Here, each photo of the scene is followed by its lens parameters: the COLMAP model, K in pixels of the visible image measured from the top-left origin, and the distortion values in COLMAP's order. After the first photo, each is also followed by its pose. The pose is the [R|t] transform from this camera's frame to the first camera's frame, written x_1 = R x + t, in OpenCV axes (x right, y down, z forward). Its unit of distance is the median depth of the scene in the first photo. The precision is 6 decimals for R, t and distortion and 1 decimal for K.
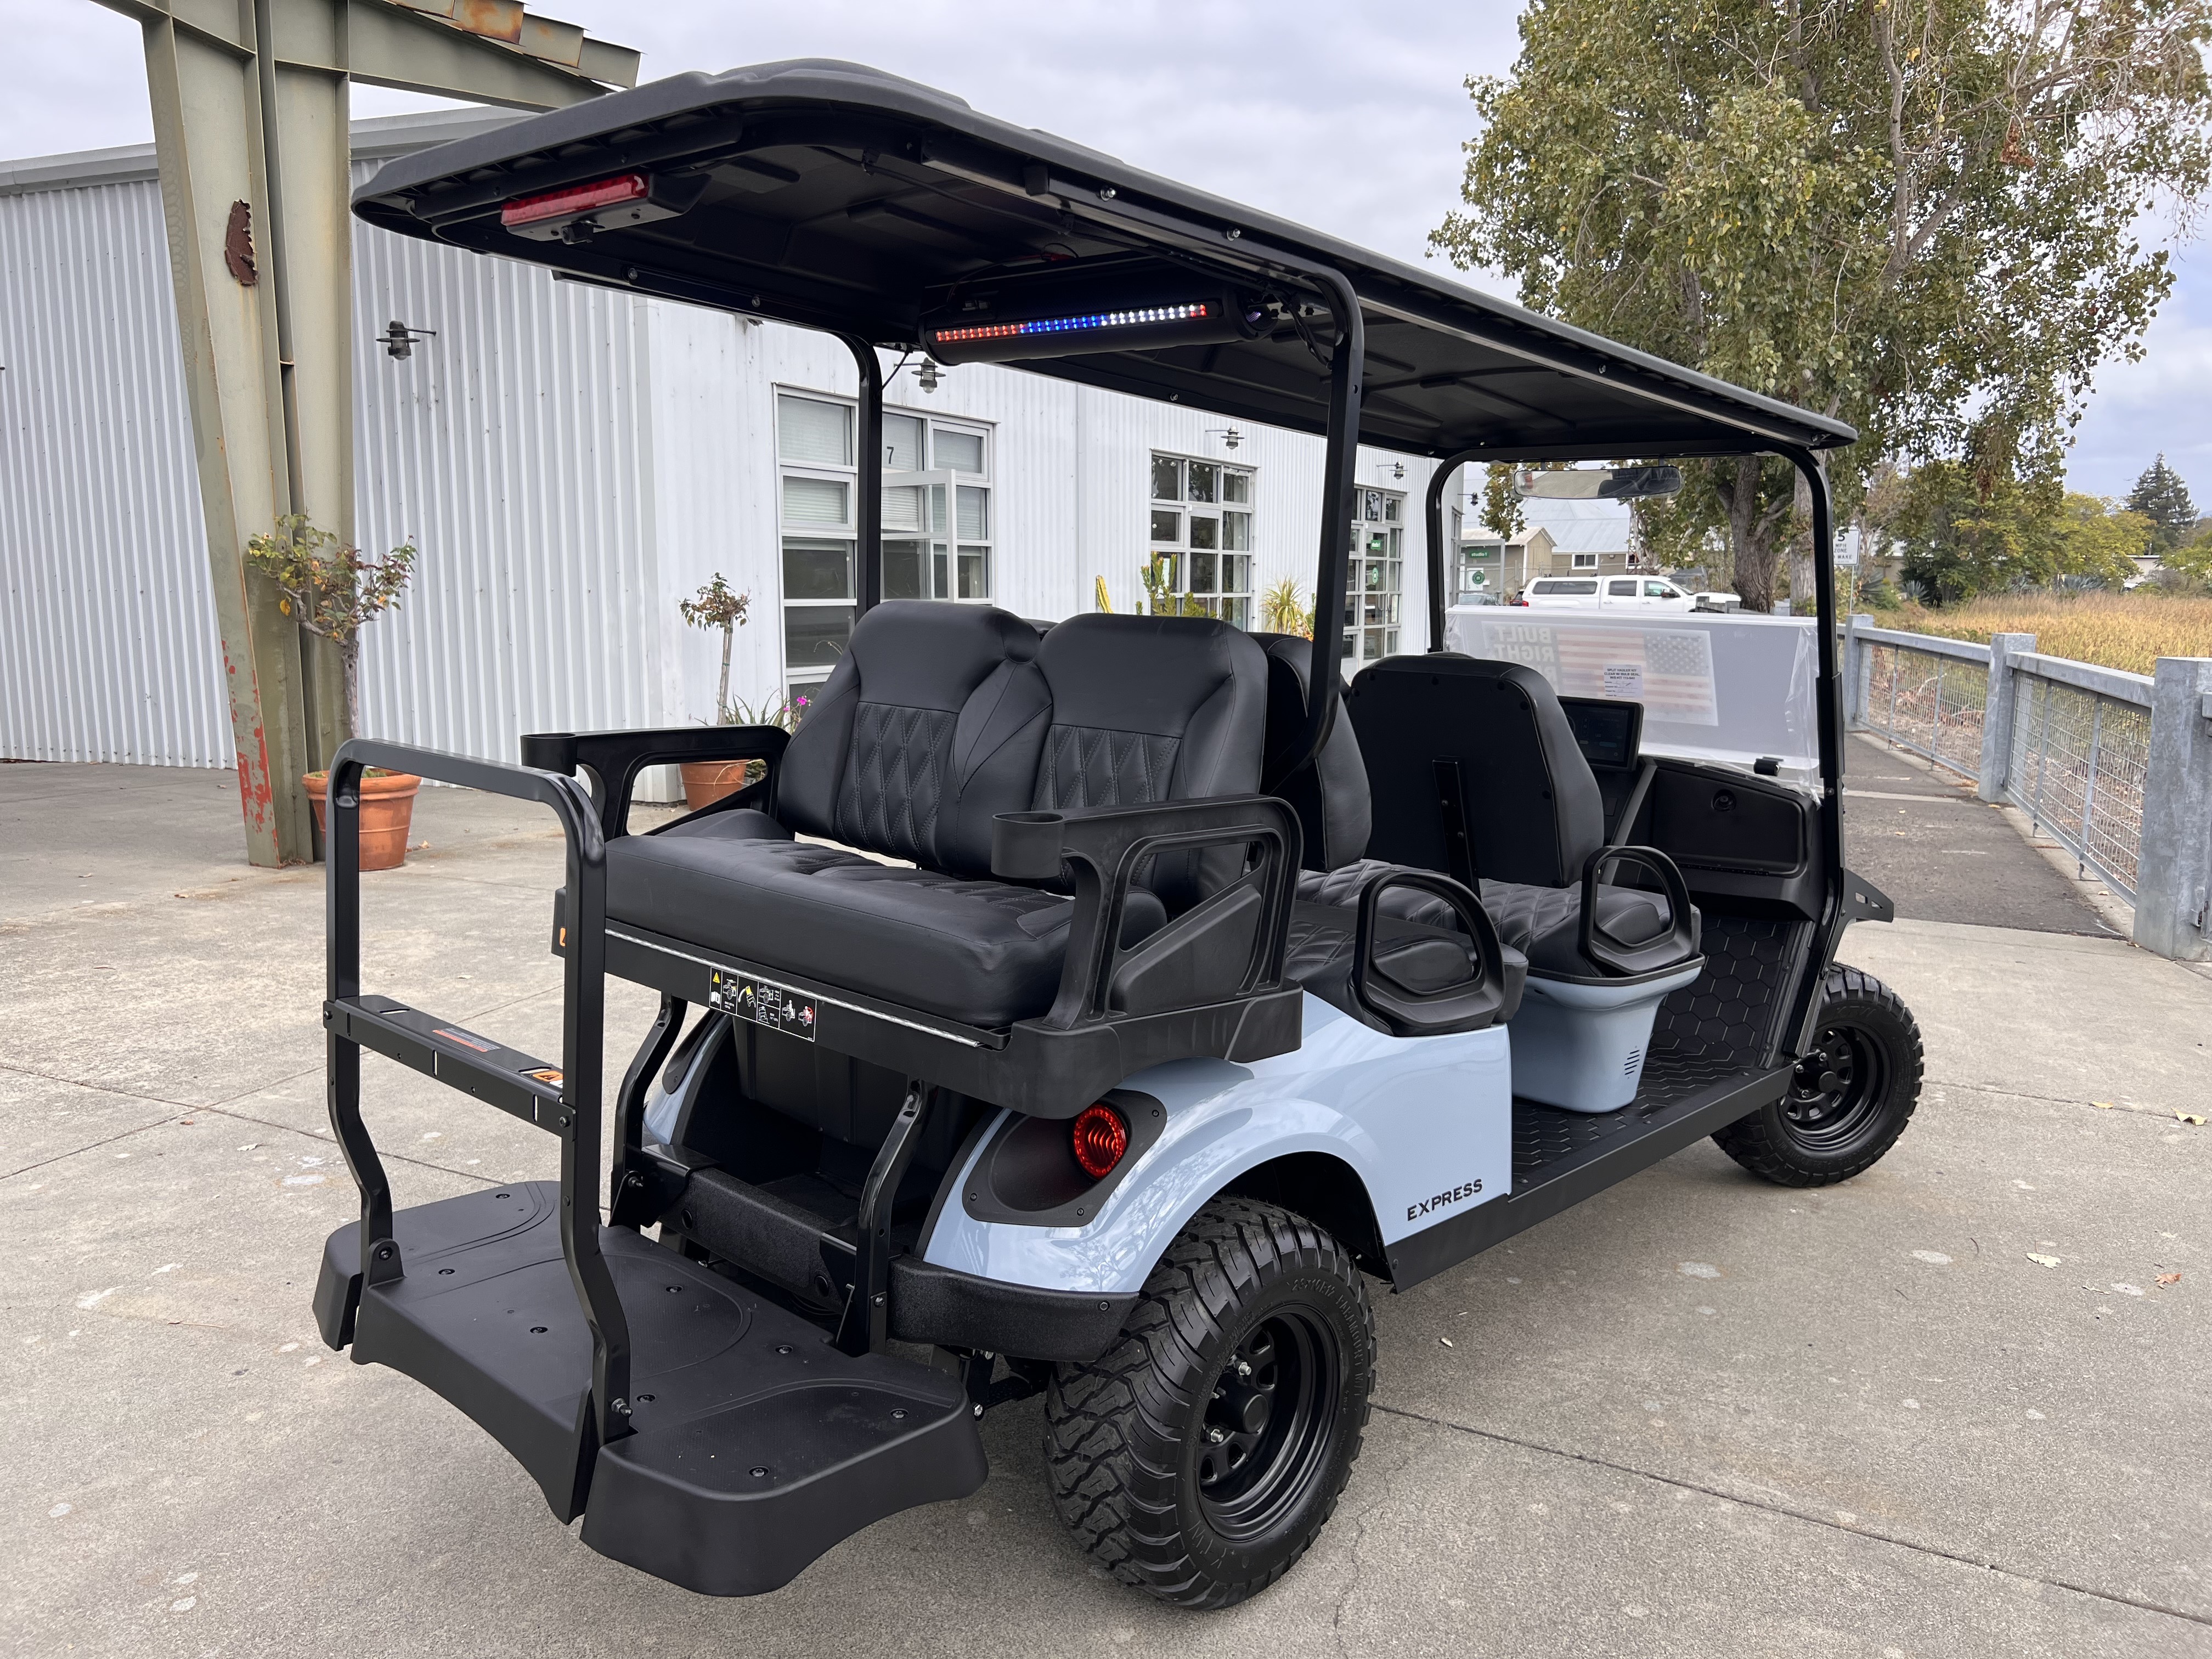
lens RADIAL K [[1668.3, 0, 1120.5], [0, 1668.3, 834.5], [0, 0, 1]] dist [0.063642, -0.076035]
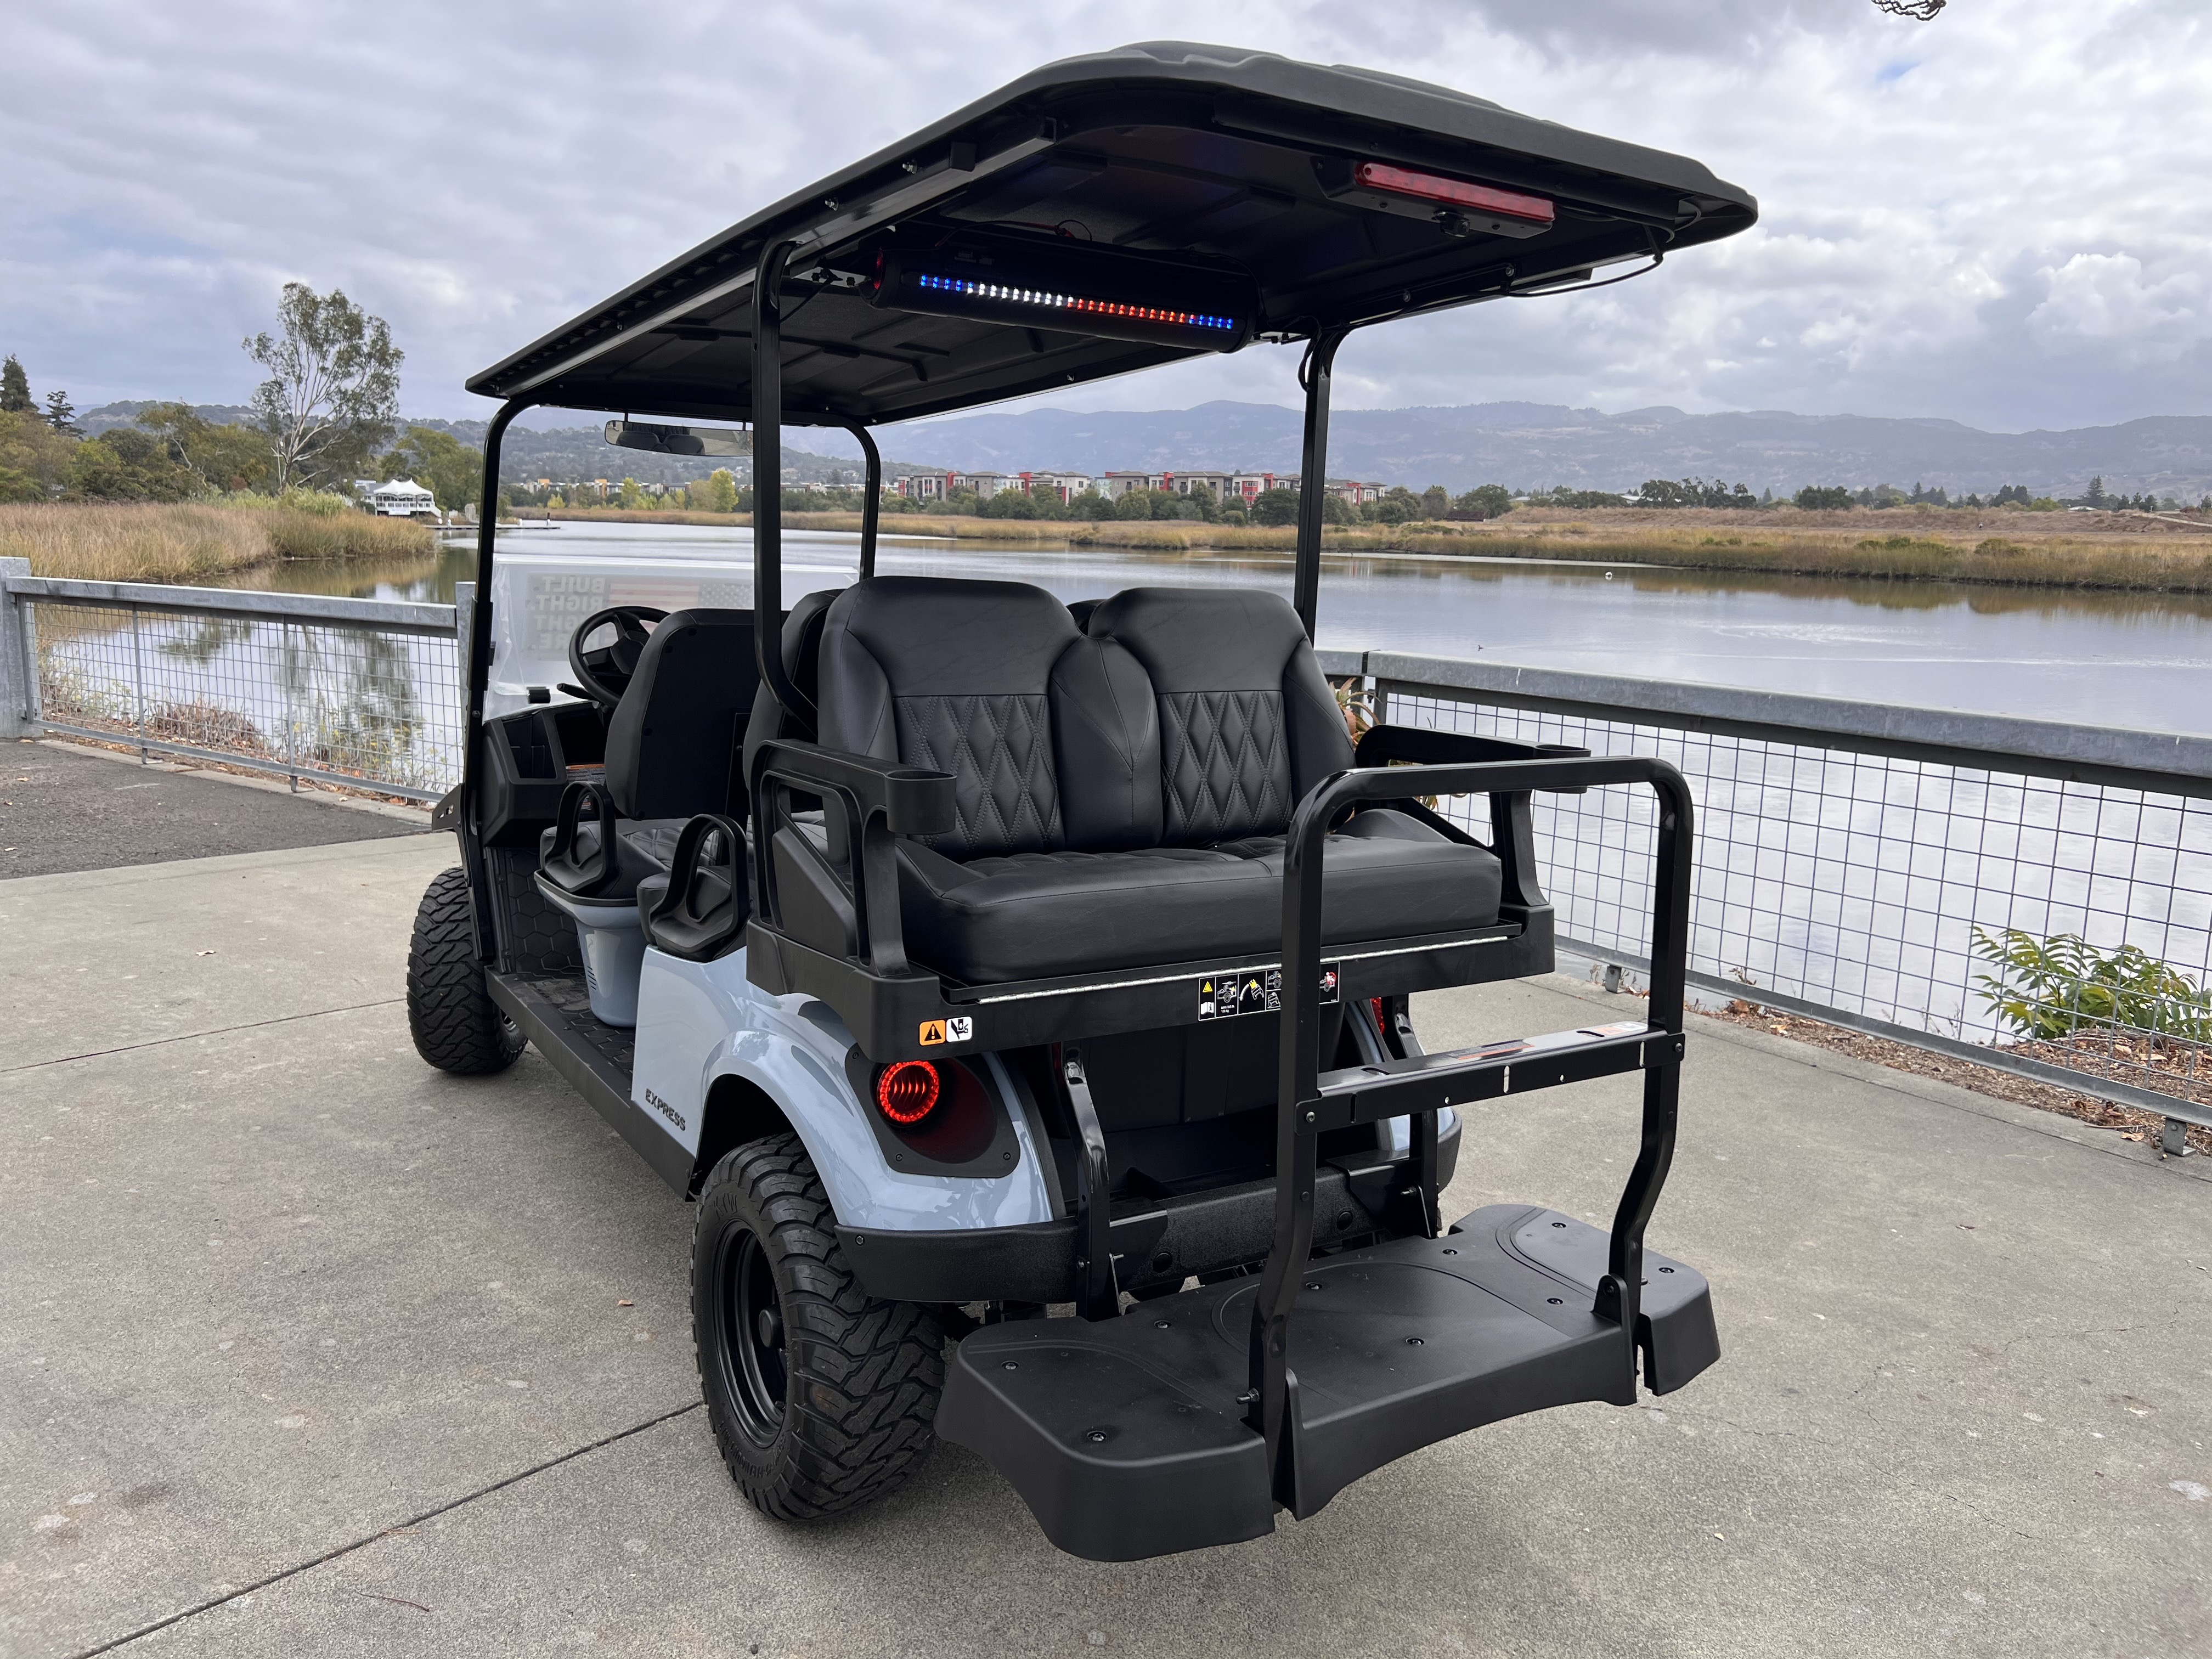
lens RADIAL K [[1668.3, 0, 1120.5], [0, 1668.3, 834.5], [0, 0, 1]] dist [0.063642, -0.076035]
pose [[0.255230, -0.172949, 0.951287, -0.288382], [0.121560, 0.981805, 0.145883, -0.036340], [-0.959208, 0.078405, 0.271610, 0.198385]]
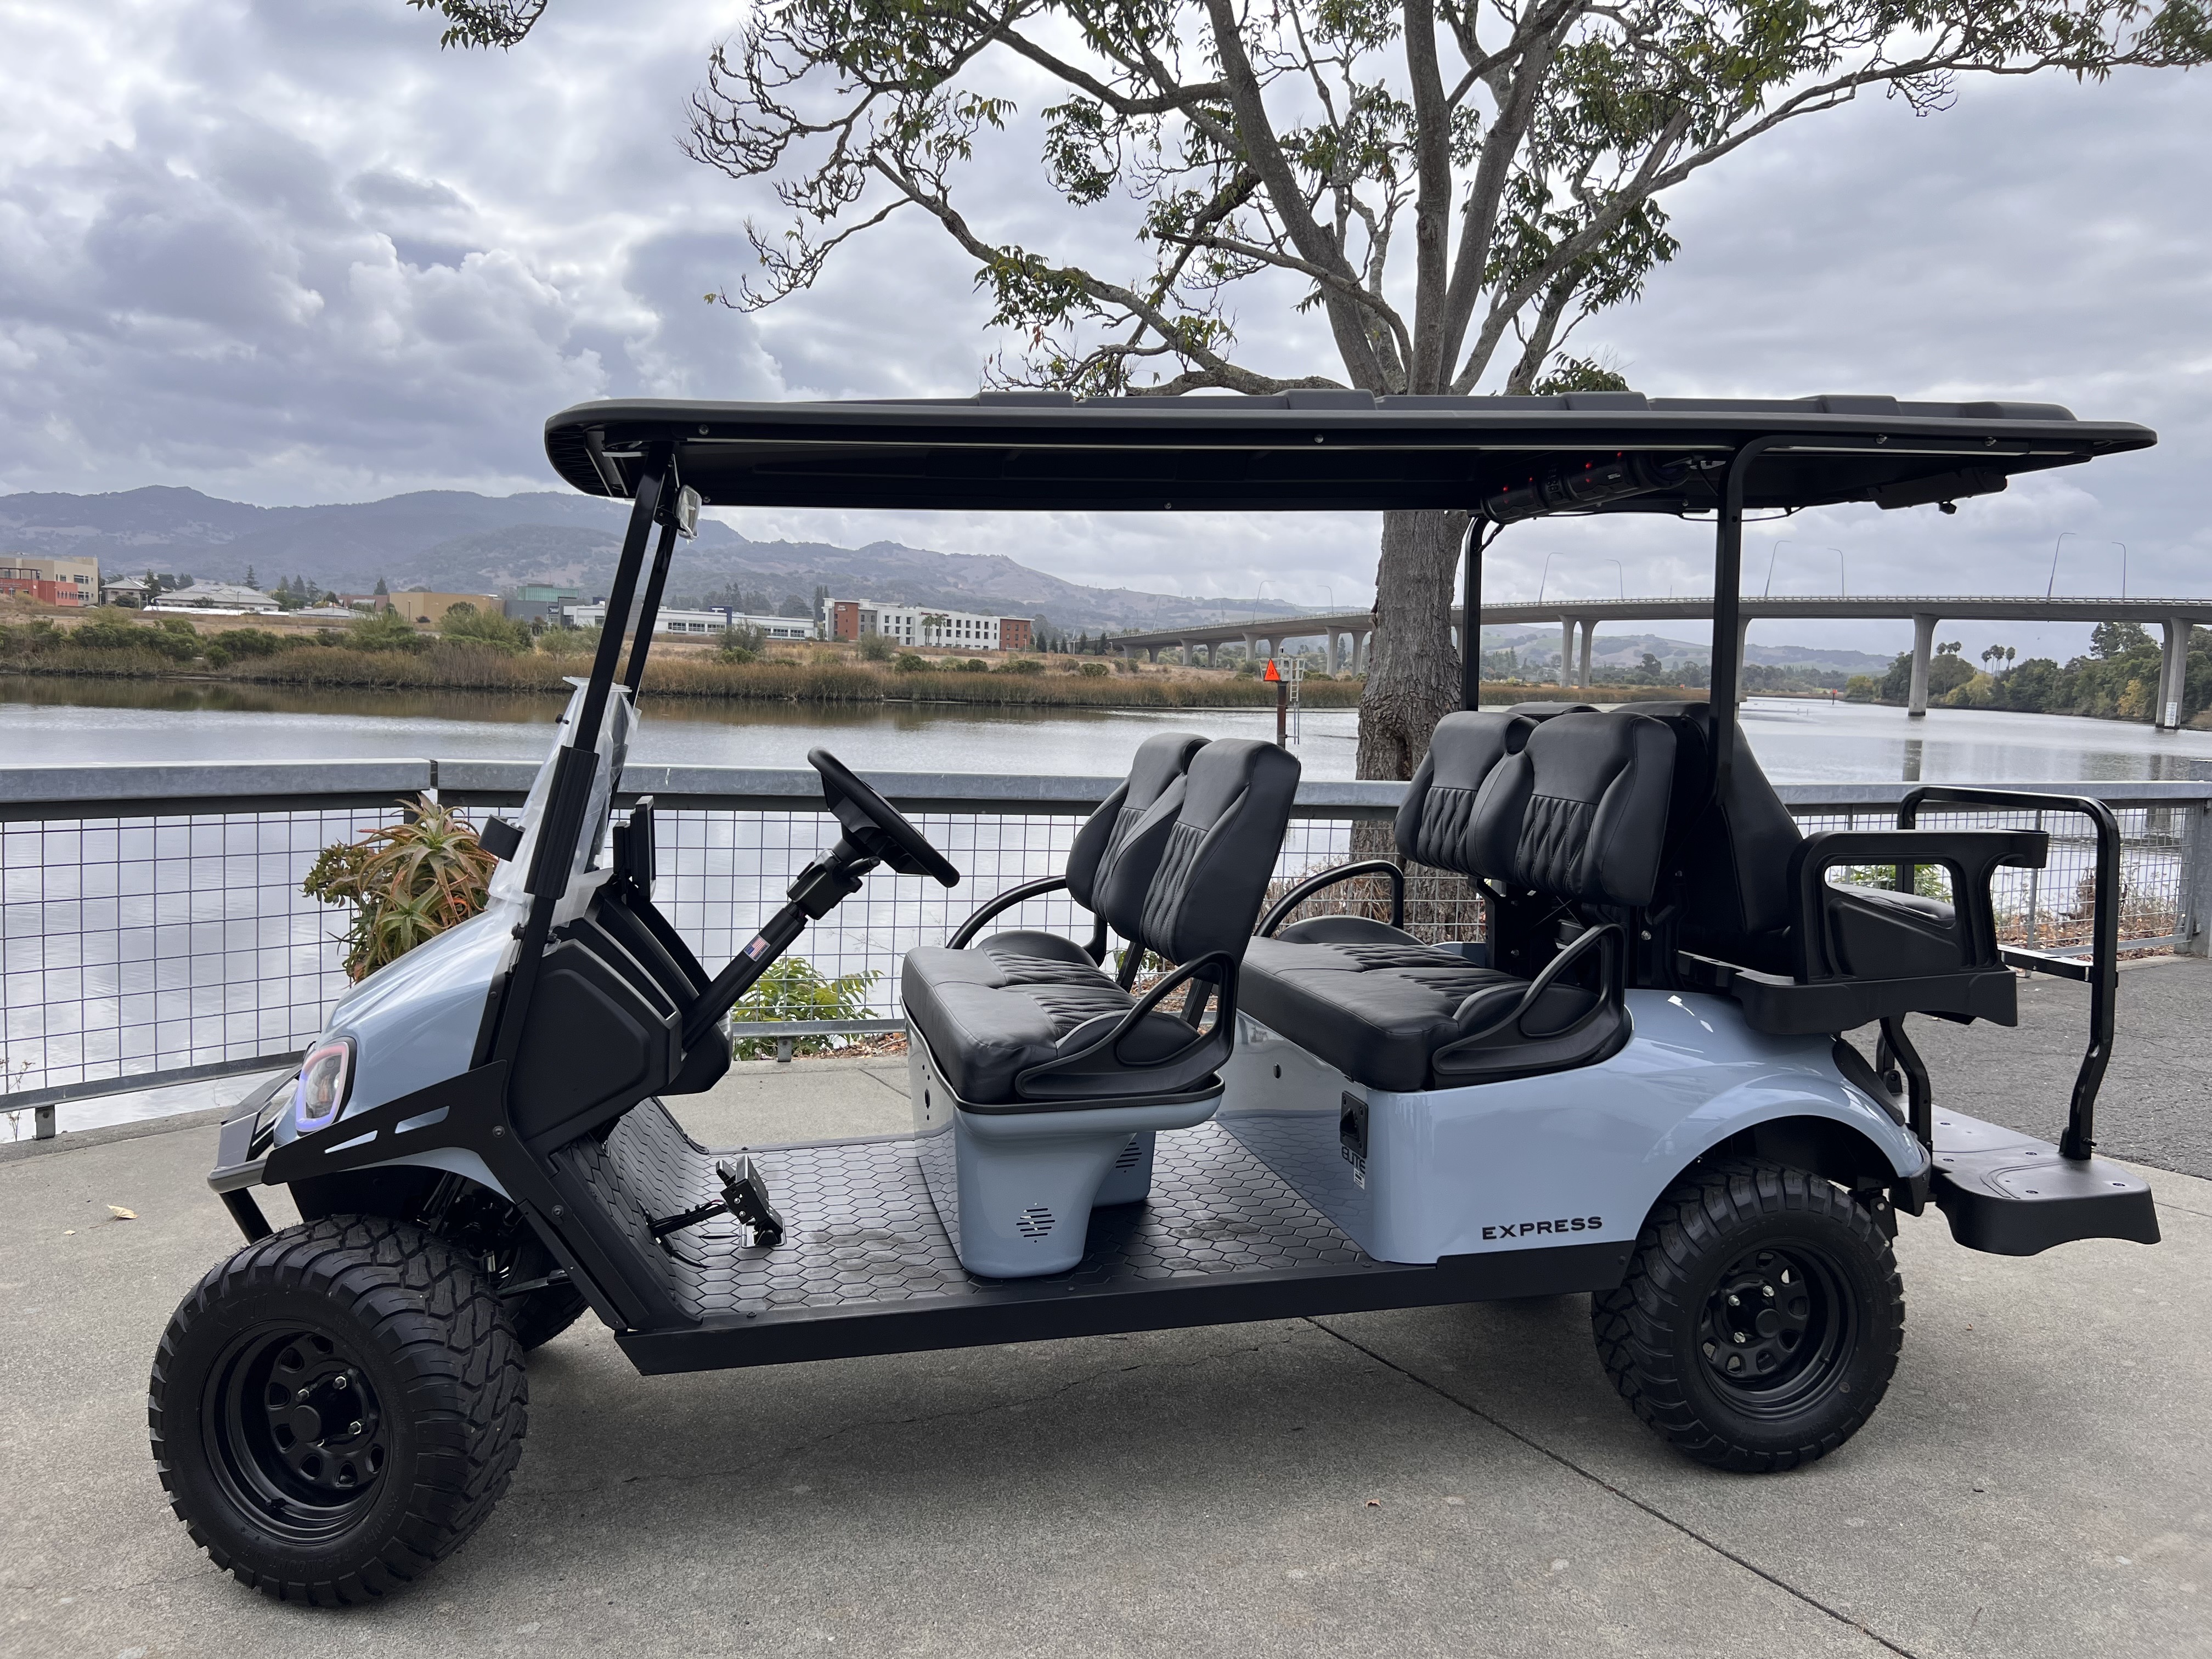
lens RADIAL K [[1668.3, 0, 1120.5], [0, 1668.3, 834.5], [0, 0, 1]] dist [0.063642, -0.076035]
pose [[-0.831186, -0.088666, 0.548880, -0.129425], [0.041248, 0.974648, 0.219909, -0.094853], [-0.554463, 0.205426, -0.806456, 0.637708]]
